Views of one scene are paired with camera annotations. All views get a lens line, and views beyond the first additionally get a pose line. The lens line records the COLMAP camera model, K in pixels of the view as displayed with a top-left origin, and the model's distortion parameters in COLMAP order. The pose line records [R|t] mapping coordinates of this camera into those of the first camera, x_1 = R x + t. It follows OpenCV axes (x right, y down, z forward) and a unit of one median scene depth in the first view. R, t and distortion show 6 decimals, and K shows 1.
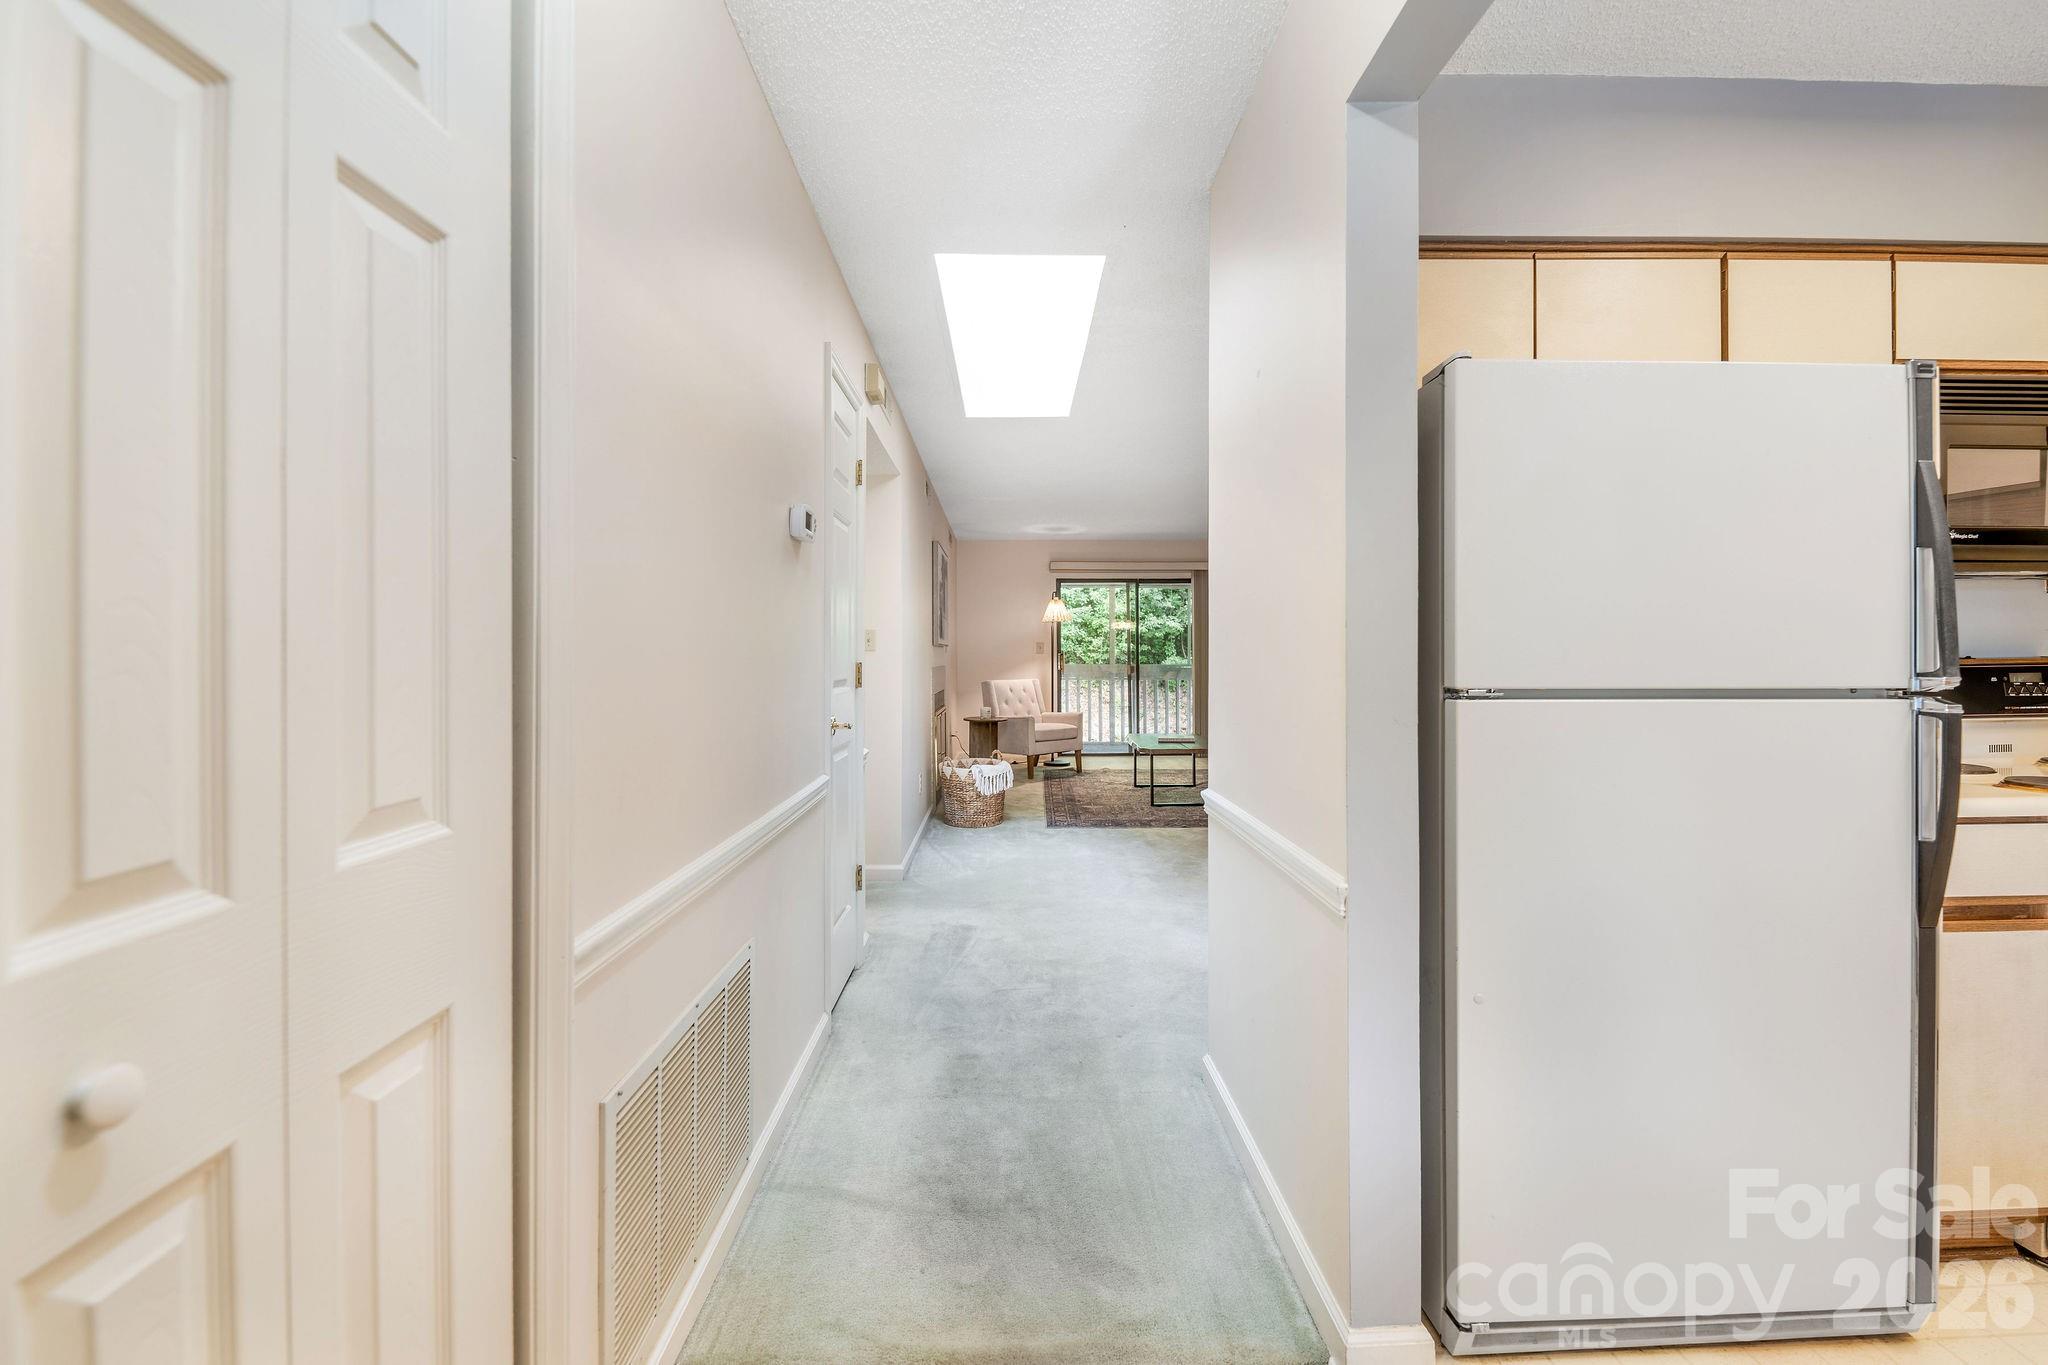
lens RADIAL K [[821.2, 0, 1052.3], [0, 821.2, 656.9], [0, 0, 1]] dist [0.000896, 0.000012]
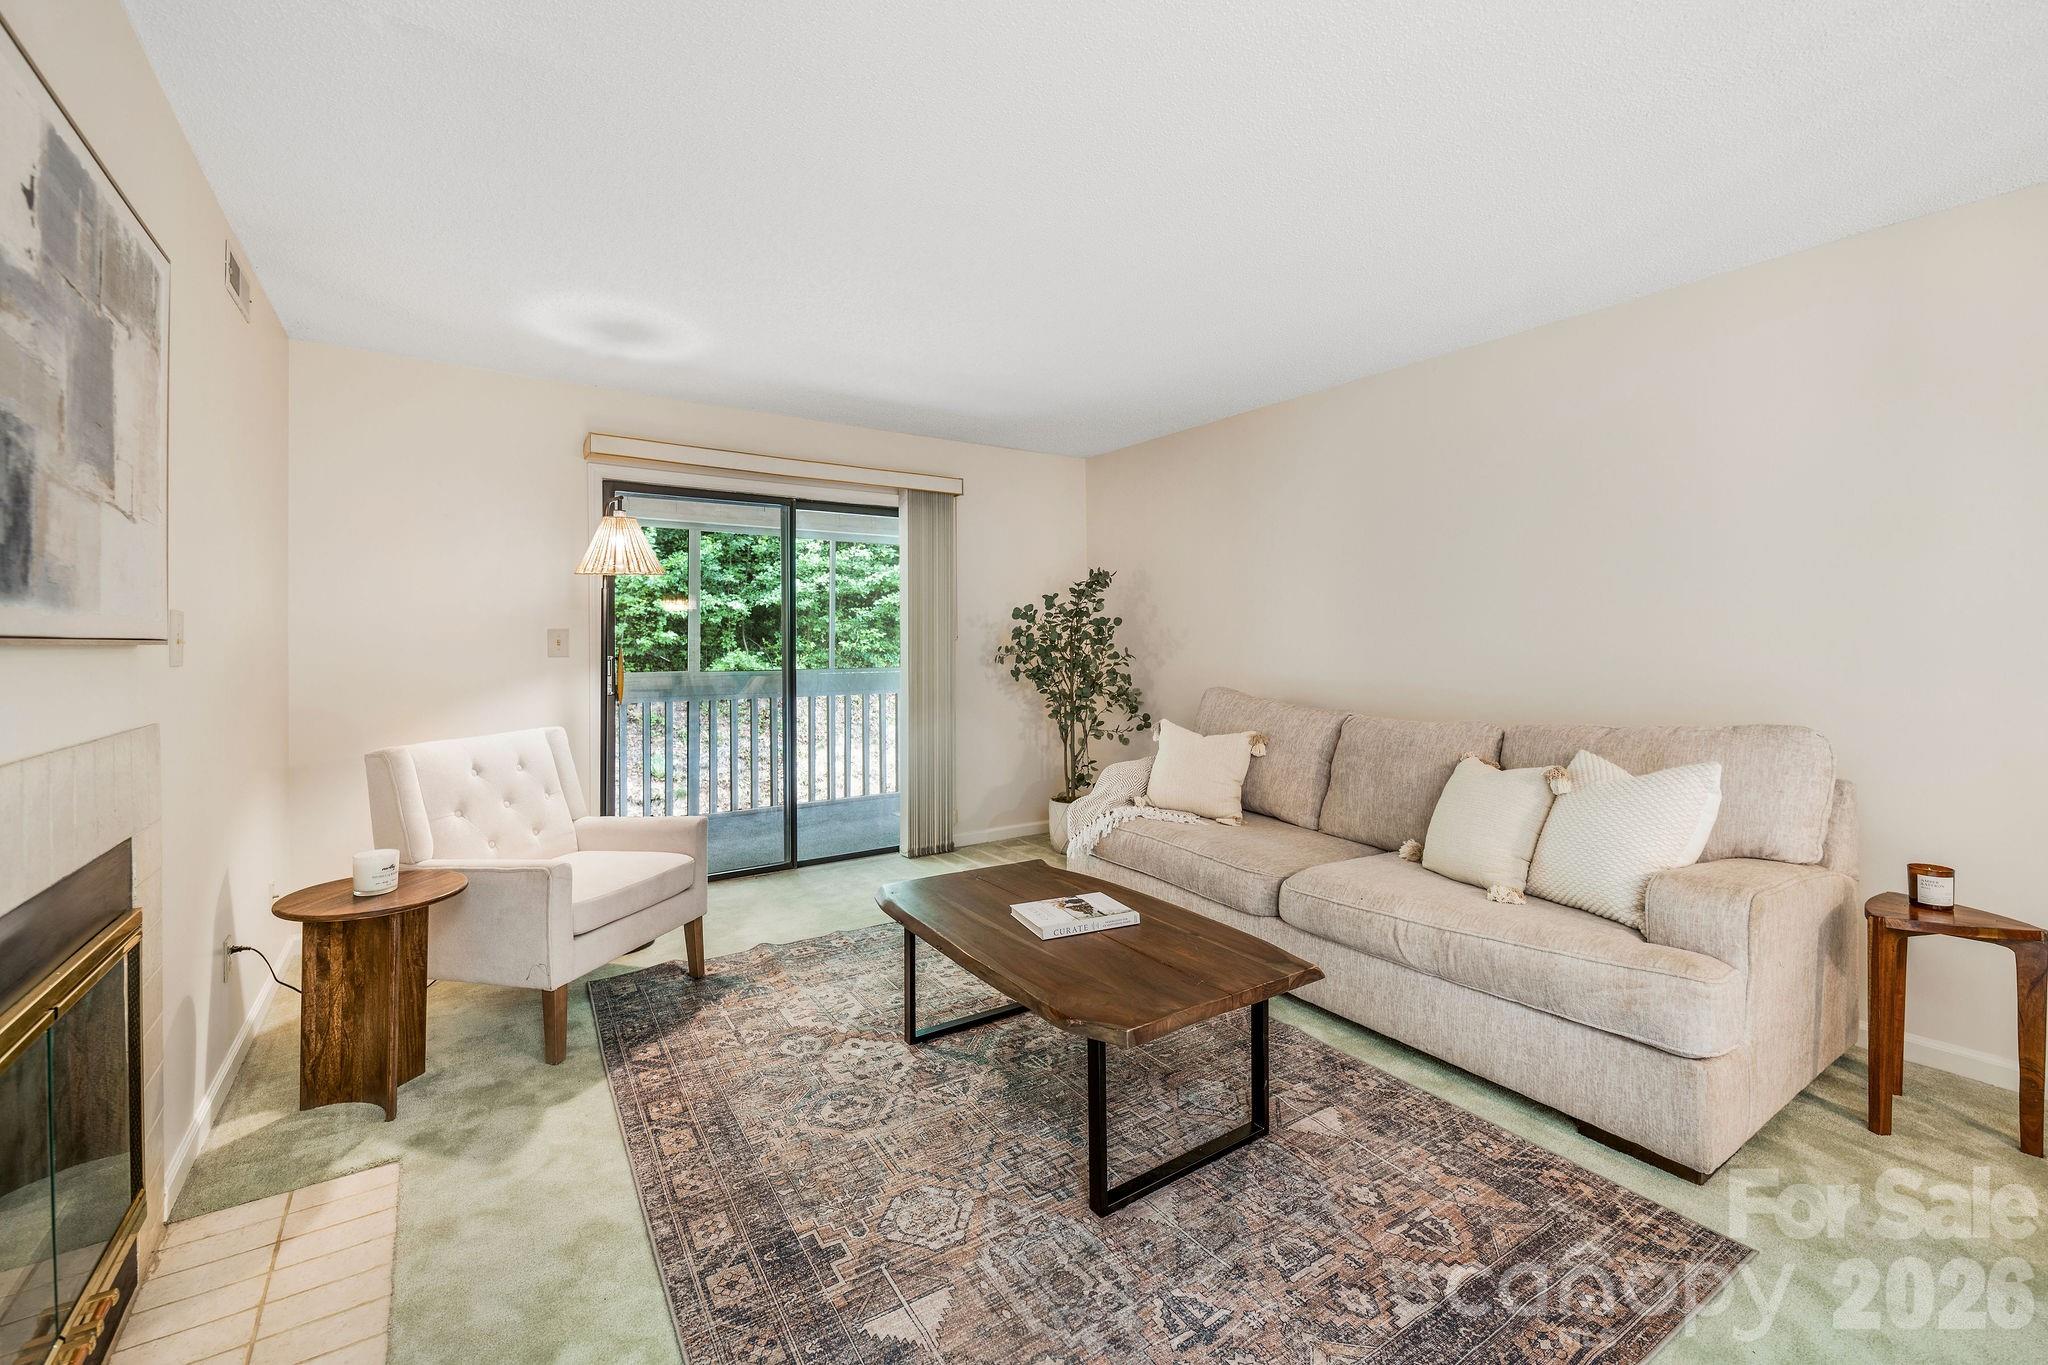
lens RADIAL K [[841.0, 0, 1032.6], [0, 841.0, 638.8], [0, 0, 1]] dist [0.003402, -0.000129]
pose [[0.851312, 0.001610, 0.524657, -0.039189], [0.003492, 0.999956, -0.008735, -0.010137], [-0.524648, 0.009268, 0.851269, 0.603191]]
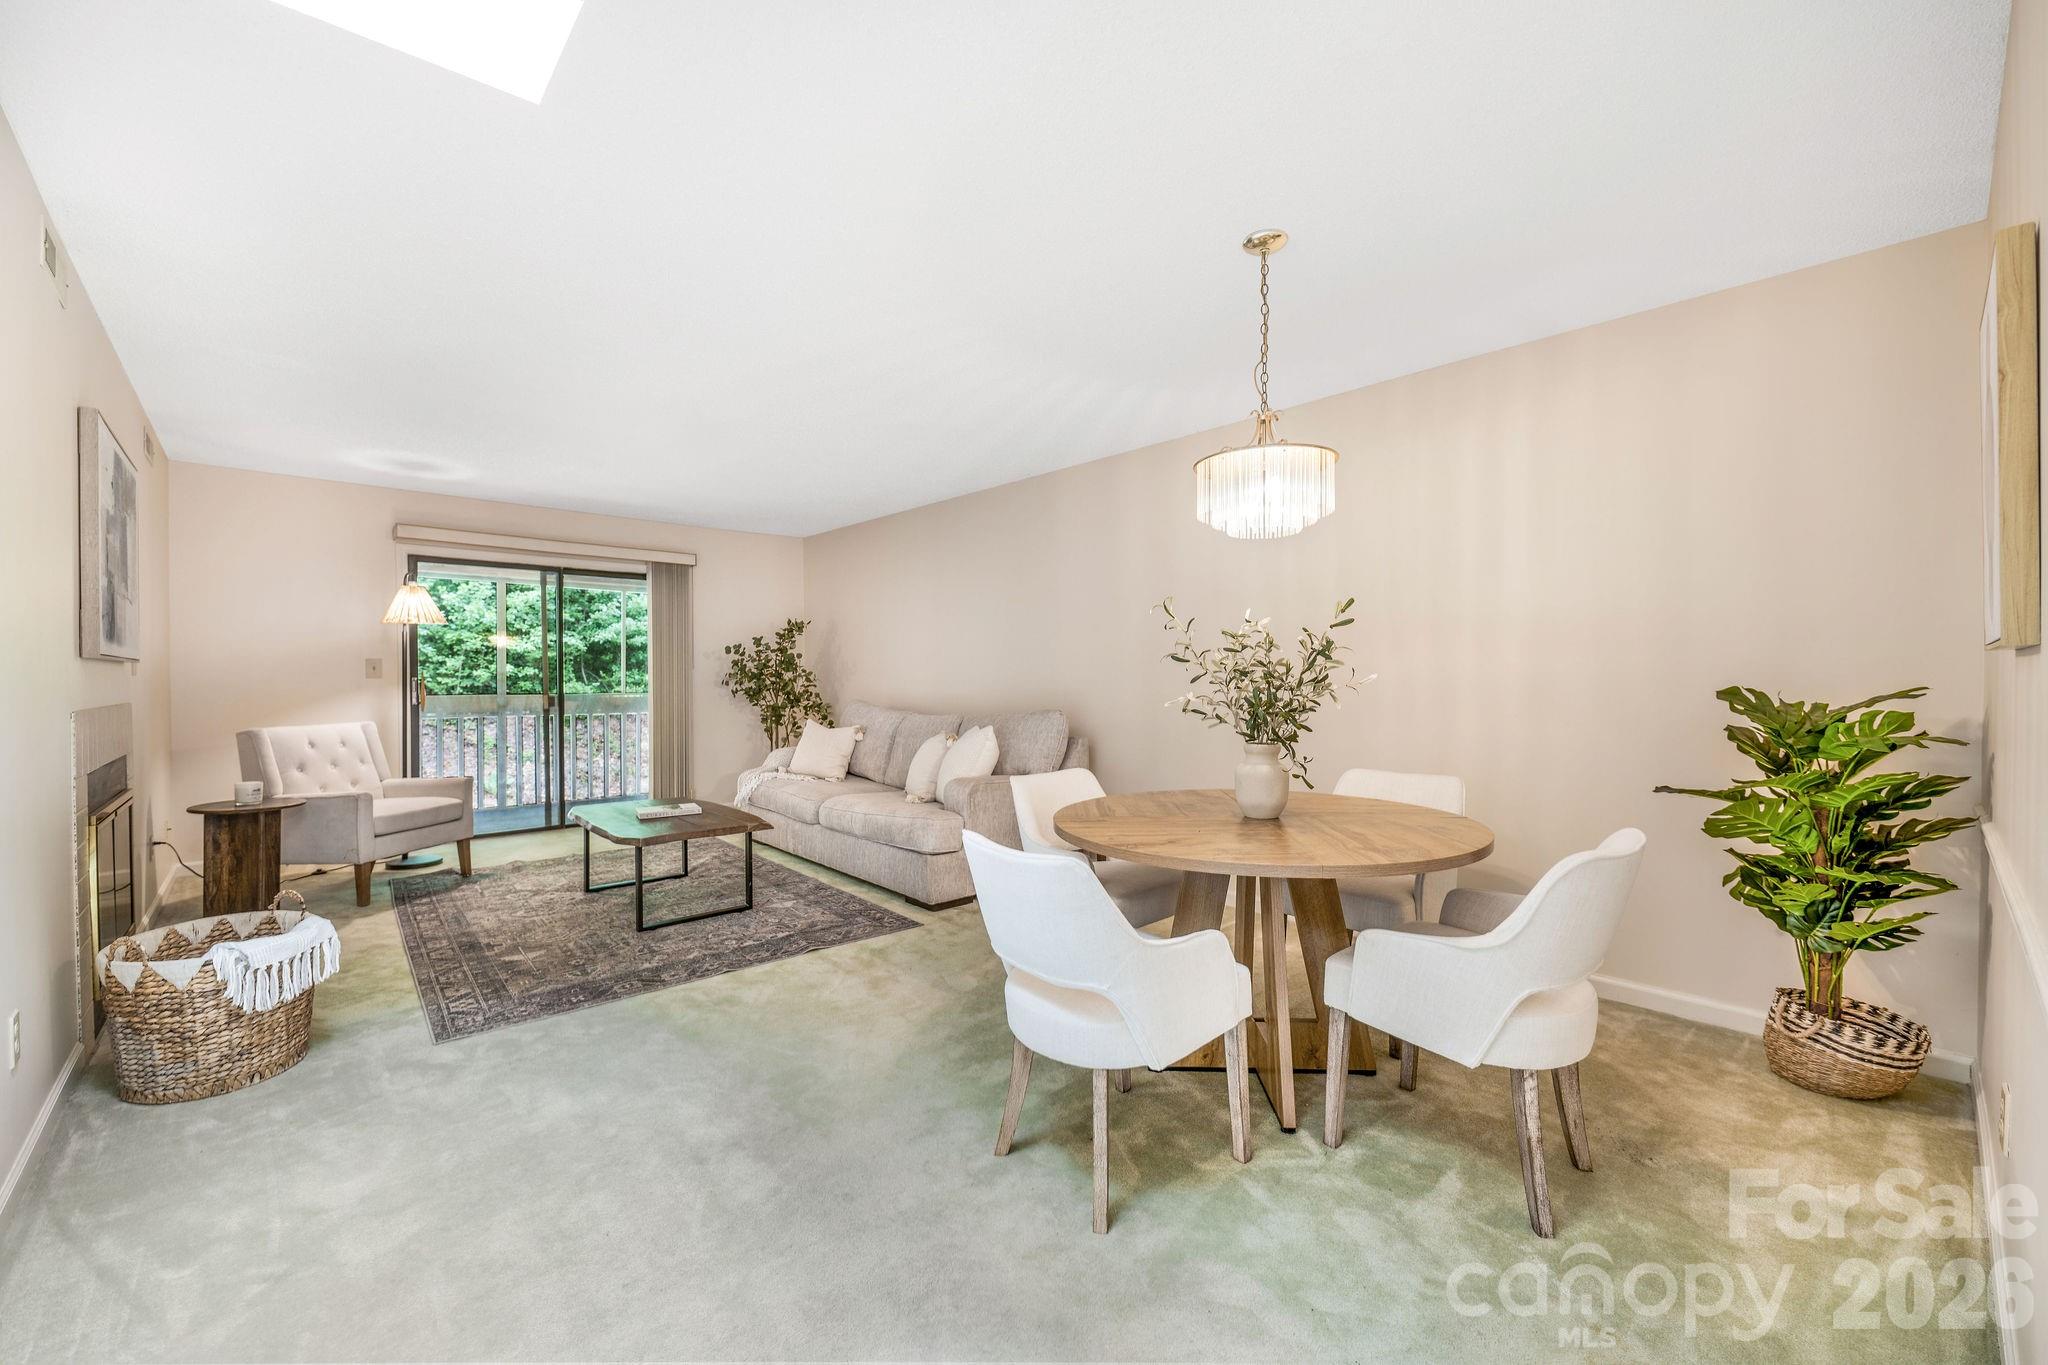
lens RADIAL K [[805.7, 0, 1035.7], [0, 805.7, 686.0], [0, 0, 1]] dist [0.001621, -0.002813]
pose [[0.764750, -0.004914, 0.644309, -0.028137], [0.002122, 0.999985, 0.005109, -0.000403], [-0.644324, -0.002540, 0.764748, 0.289321]]
